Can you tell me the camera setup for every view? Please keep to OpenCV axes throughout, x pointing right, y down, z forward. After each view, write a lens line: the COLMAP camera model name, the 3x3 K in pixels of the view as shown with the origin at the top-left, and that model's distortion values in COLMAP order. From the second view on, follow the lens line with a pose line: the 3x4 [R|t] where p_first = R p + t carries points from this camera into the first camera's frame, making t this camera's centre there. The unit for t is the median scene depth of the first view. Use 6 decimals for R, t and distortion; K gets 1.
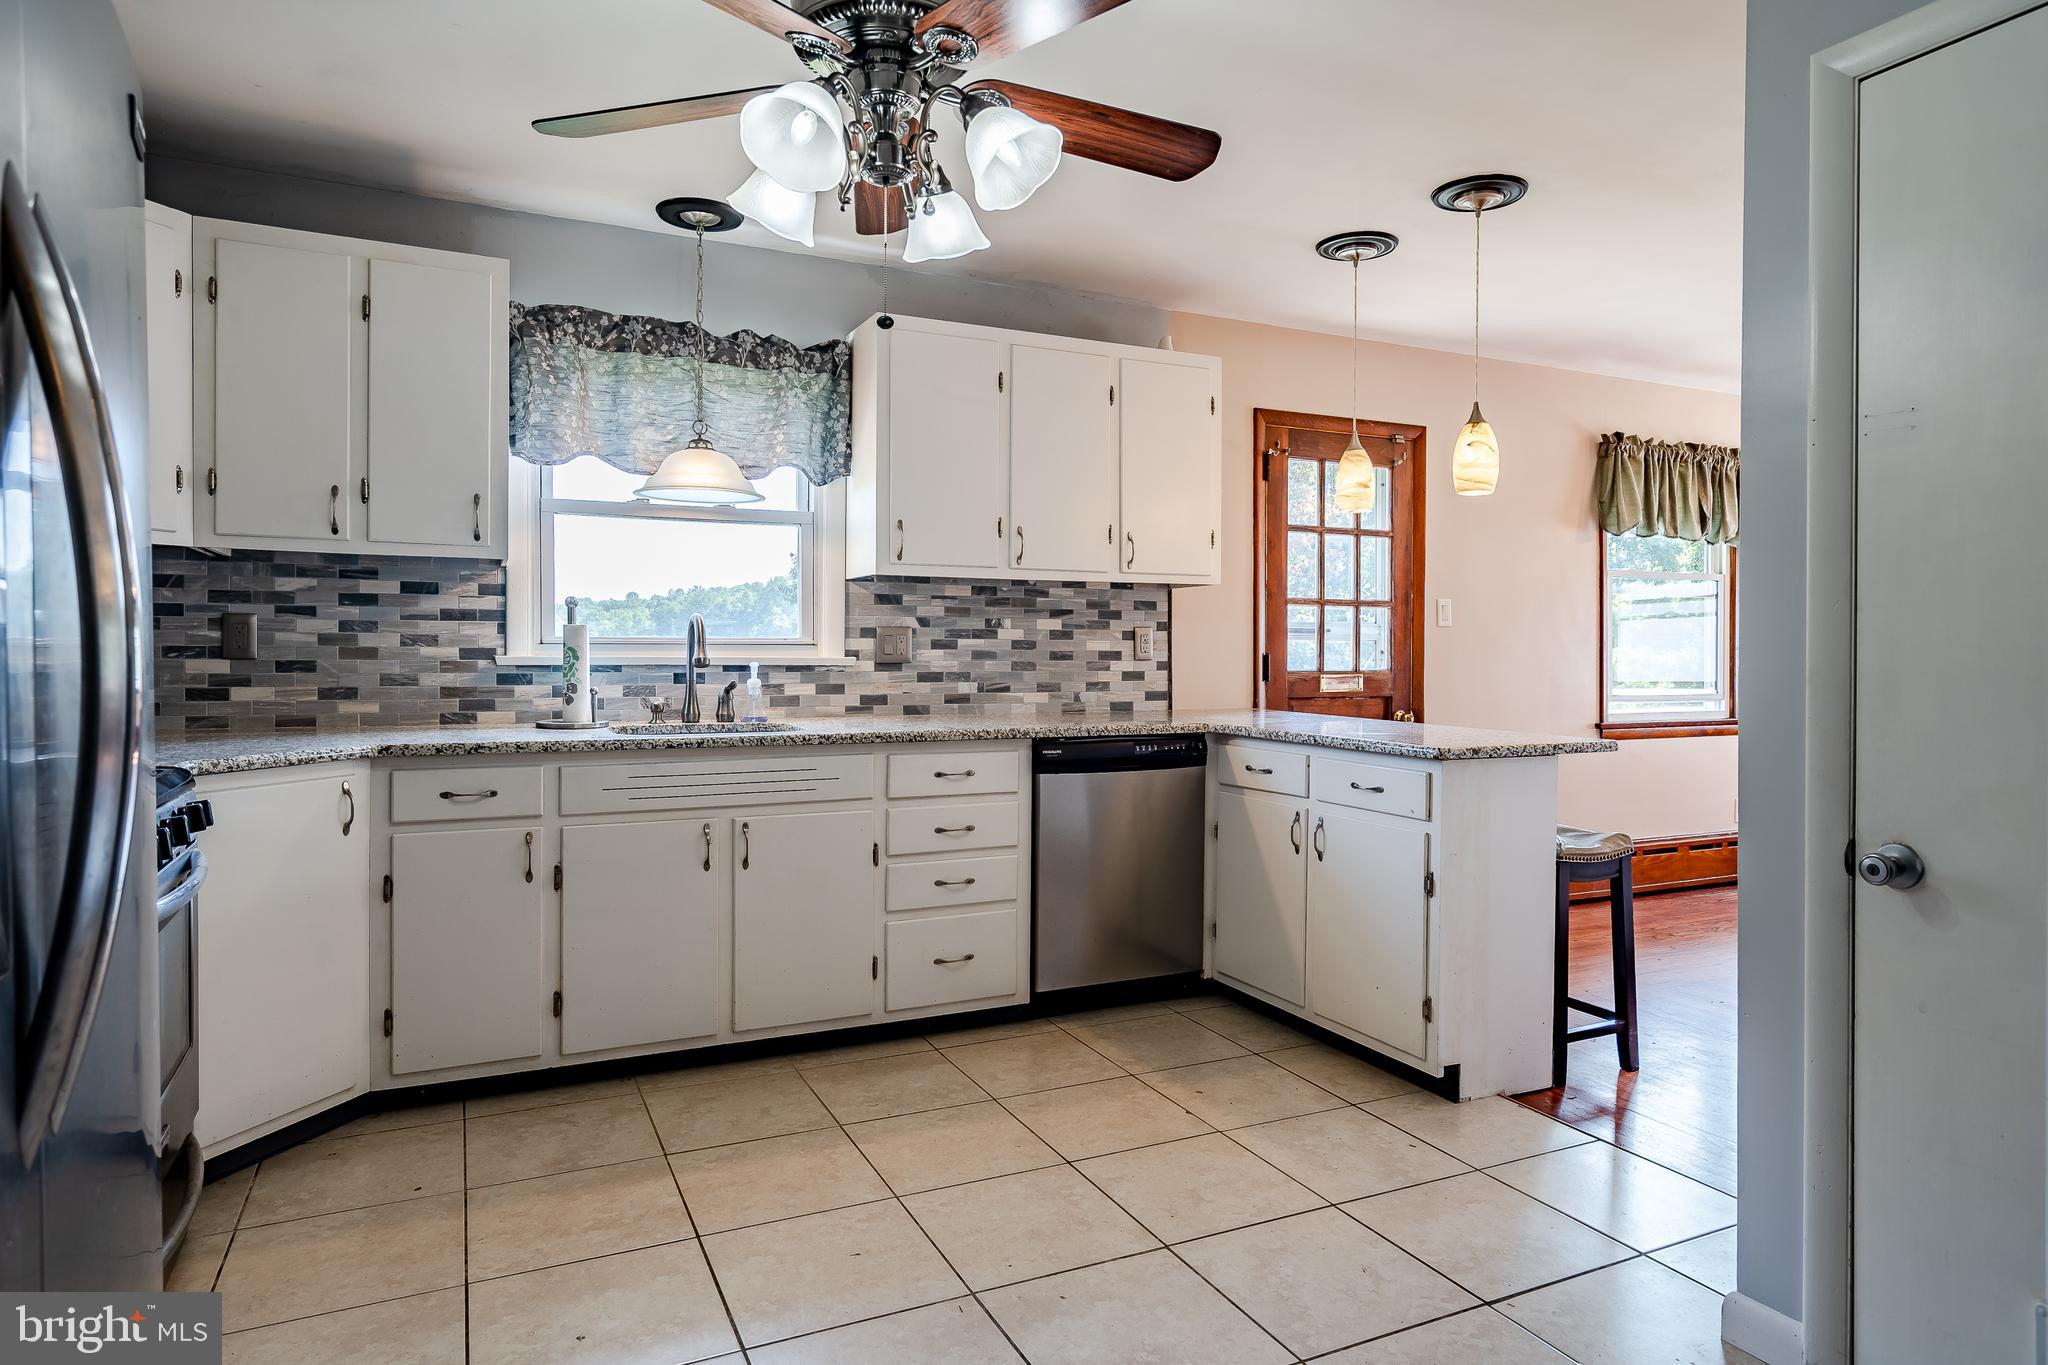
lens RADIAL K [[1187.3, 0, 1020.5], [0, 1187.3, 643.0], [0, 0, 1]] dist [0.004563, 0.000651]
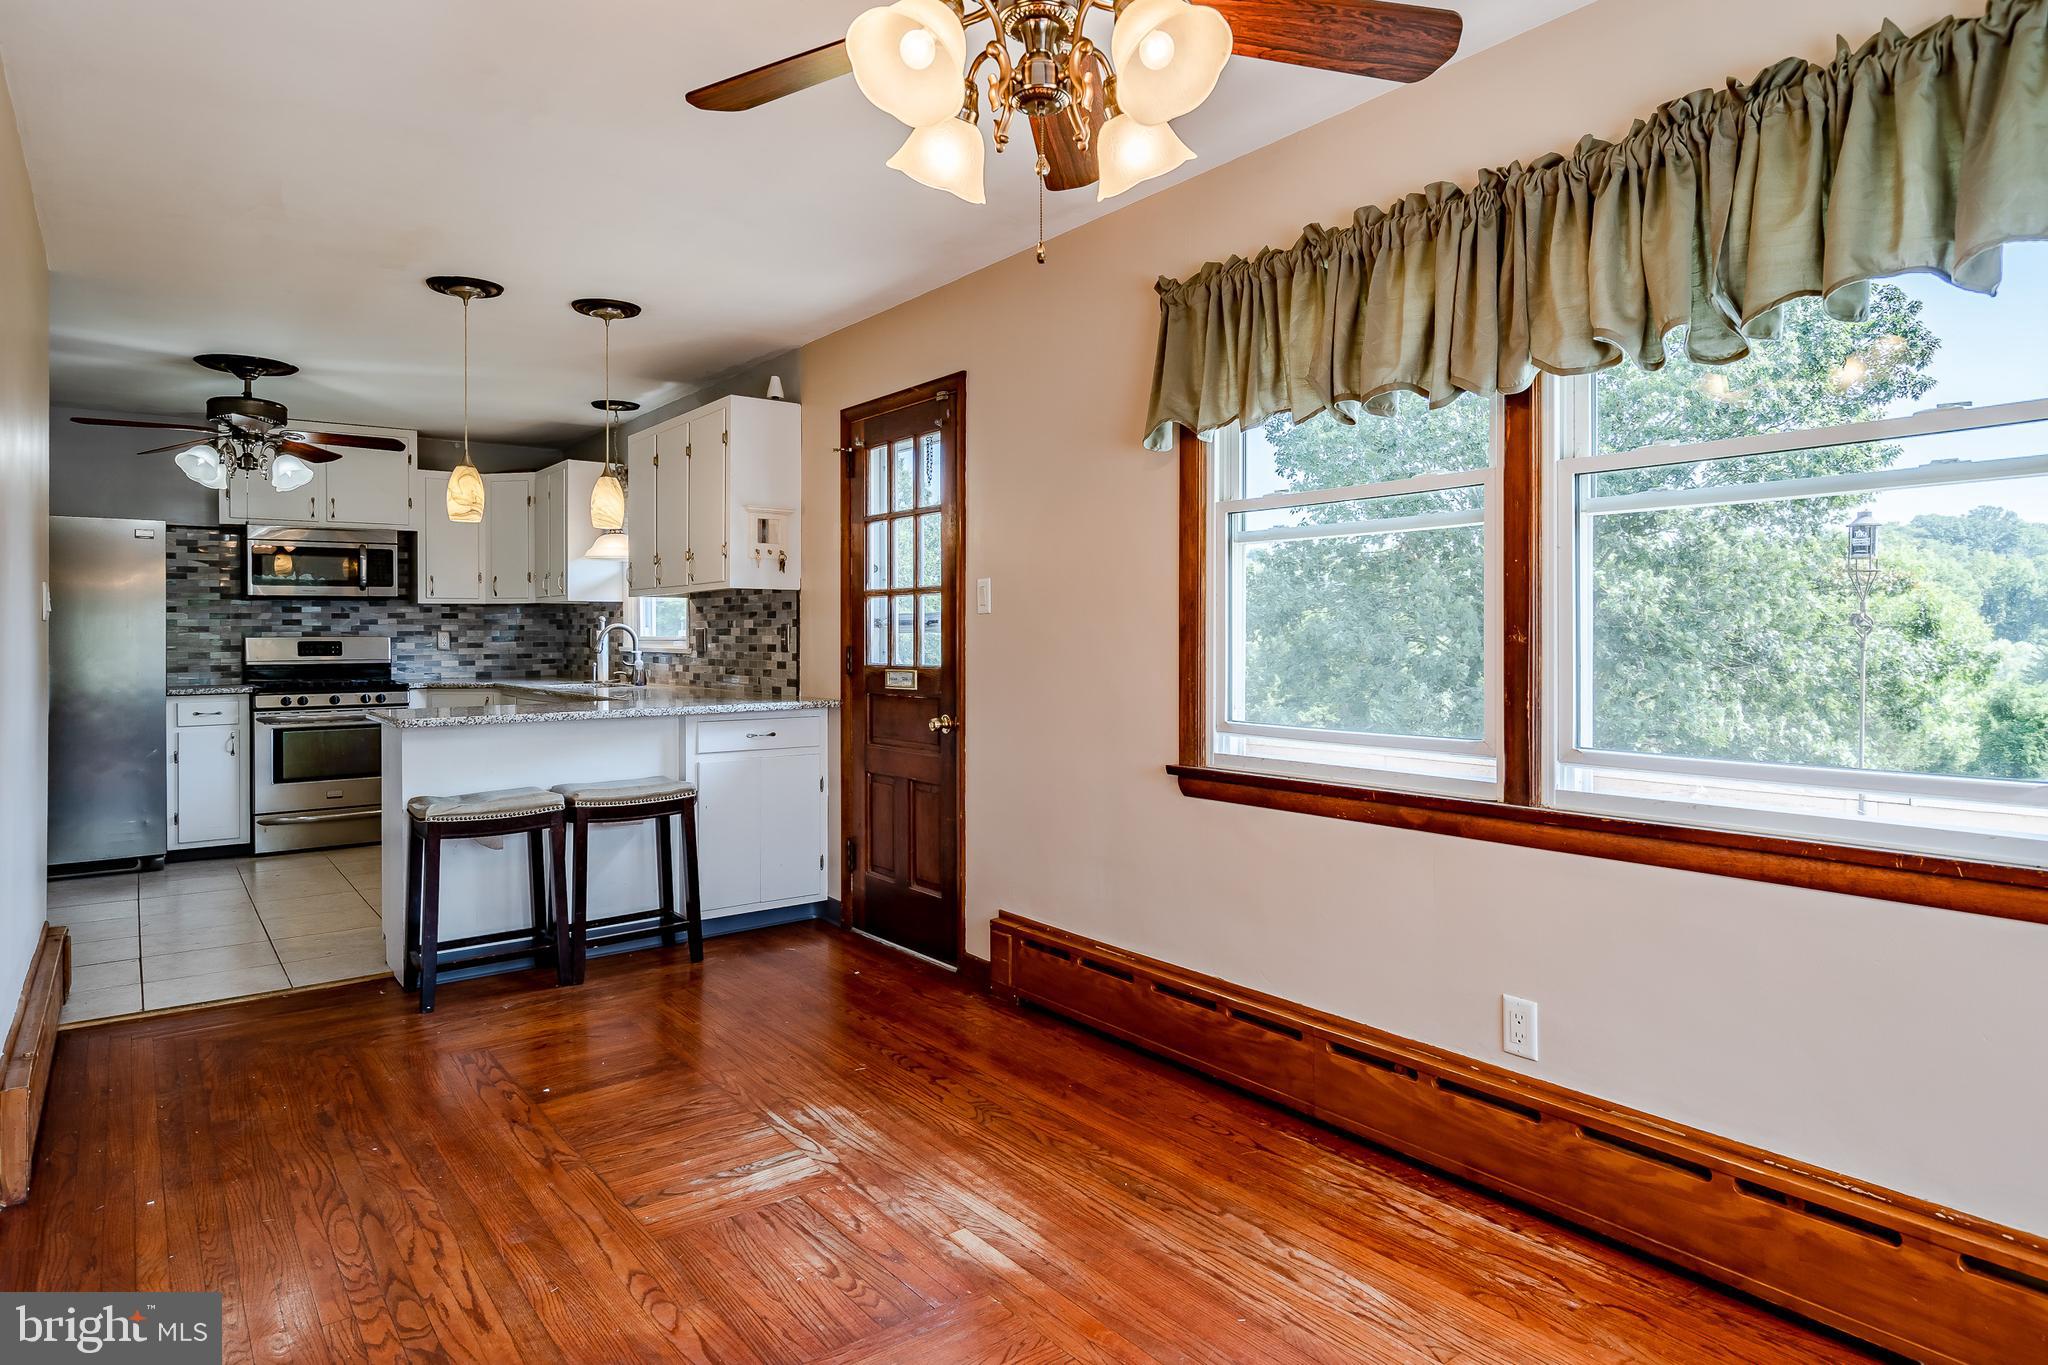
lens RADIAL K [[1216.0, 0, 1030.5], [0, 1216.0, 631.3], [0, 0, 1]] dist [0.005953, 0.000635]
pose [[0.190728, -0.009134, -0.981600, 1.425635], [0.008571, 0.999934, -0.007639, 0.005477], [0.981606, -0.006956, 0.190794, 1.079110]]
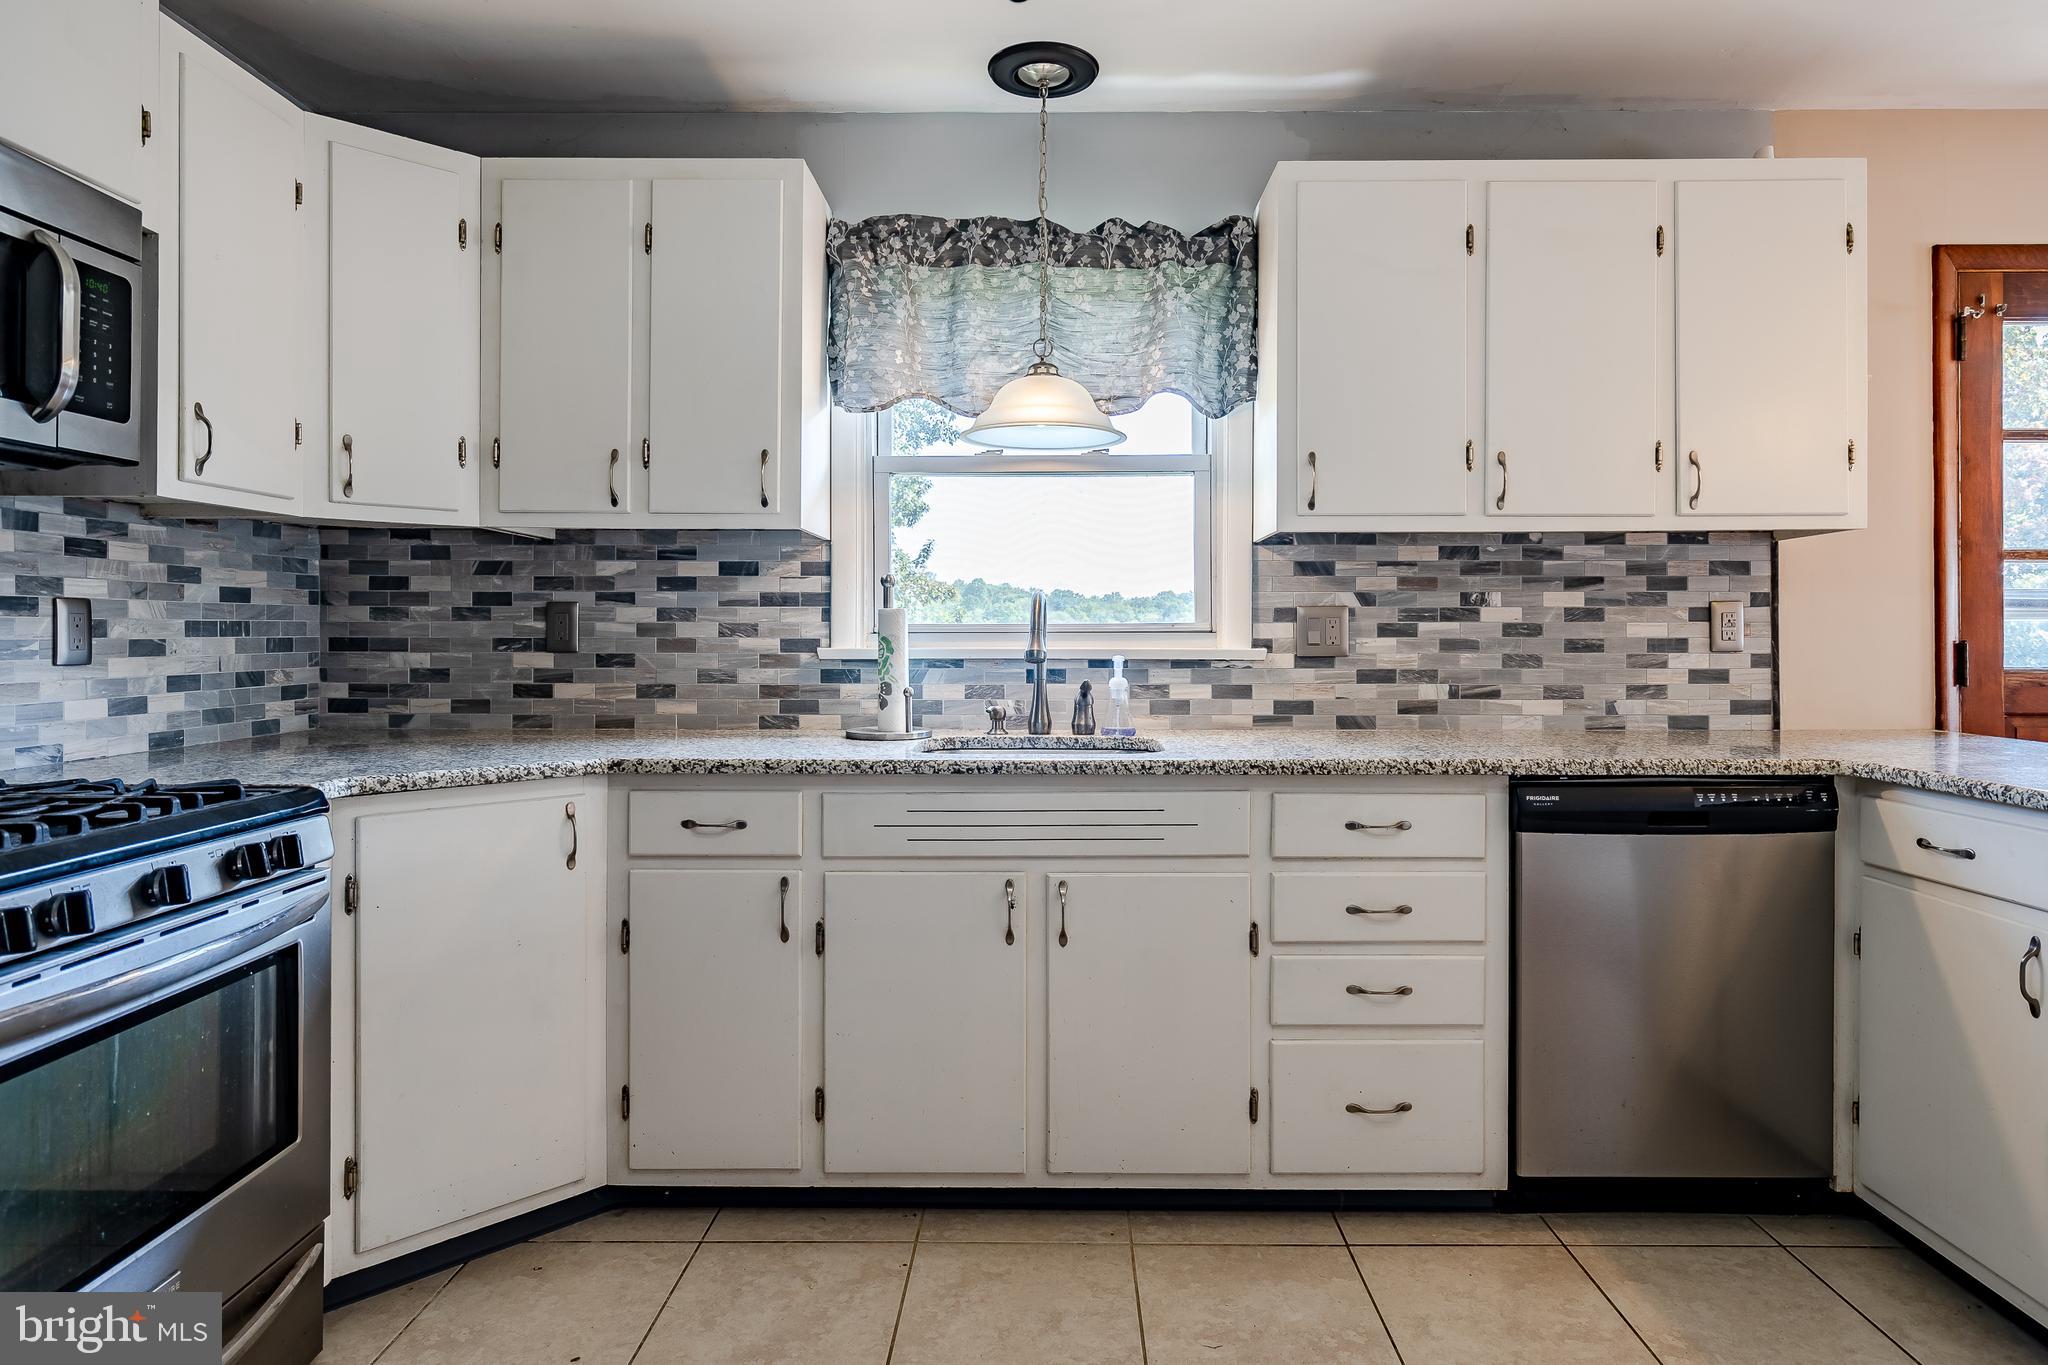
lens RADIAL K [[1188.2, 0, 1058.3], [0, 1188.2, 631.6], [0, 0, 1]] dist [0.004579, 0.001524]
pose [[0.902307, -0.007675, -0.431025, 0.057717], [0.007439, 0.999970, -0.002232, 0.002075], [0.431029, -0.001193, 0.902337, 0.271422]]
